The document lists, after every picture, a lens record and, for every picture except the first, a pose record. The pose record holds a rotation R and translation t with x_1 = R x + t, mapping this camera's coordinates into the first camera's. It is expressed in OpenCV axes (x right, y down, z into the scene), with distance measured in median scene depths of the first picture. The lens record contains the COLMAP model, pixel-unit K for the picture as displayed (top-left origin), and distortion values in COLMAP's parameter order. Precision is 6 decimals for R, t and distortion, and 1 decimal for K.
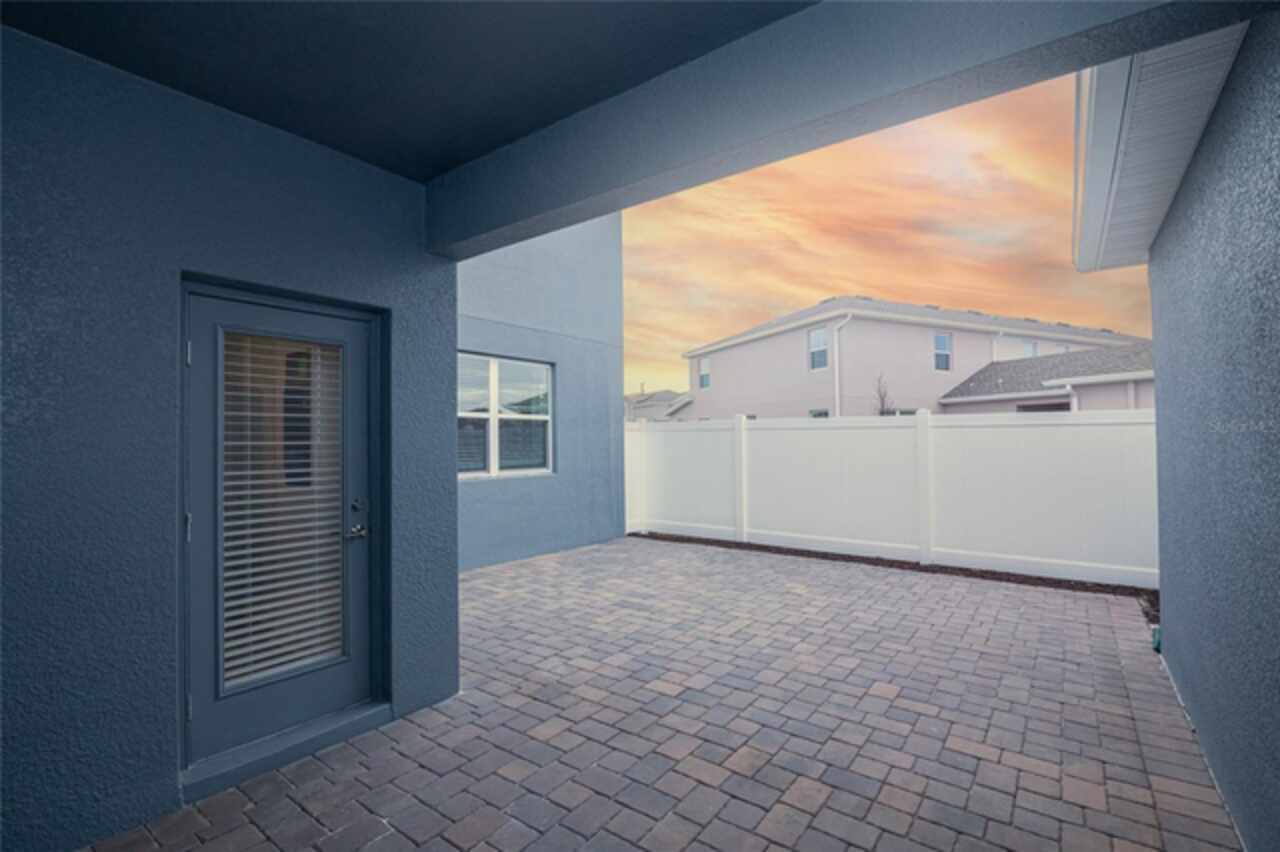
lens RADIAL K [[585.4, 0, 638.5], [0, 585.4, 428.7], [0, 0, 1]] dist [-0.017605, 0.000030]
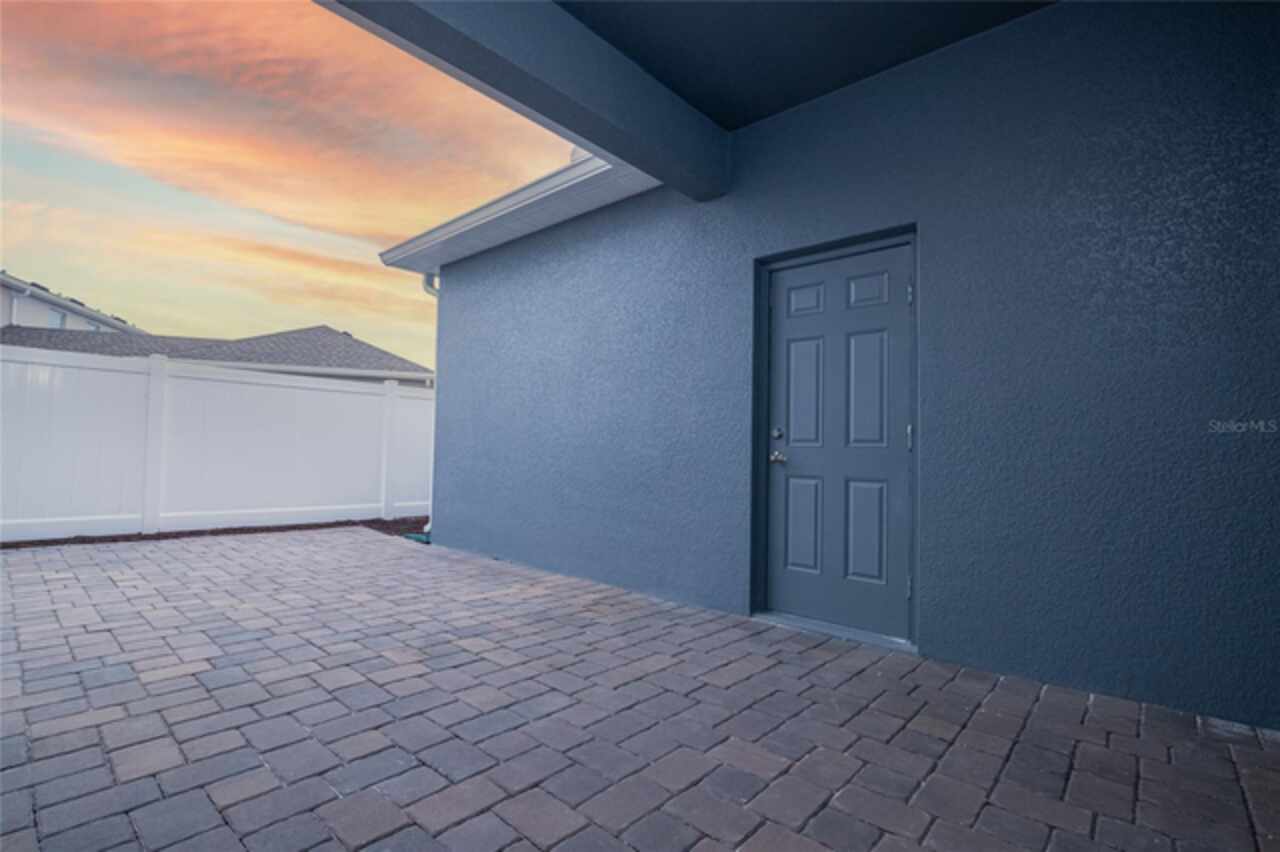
lens RADIAL K [[585.4, 0, 639.8], [0, 585.4, 427.5], [0, 0, 1]] dist [-0.017605, 0.000030]
pose [[0.080346, 0.053479, 0.995331, -0.663884], [-0.044130, 0.997771, -0.050048, 0.187906], [-0.995790, -0.039903, 0.082527, 0.461909]]
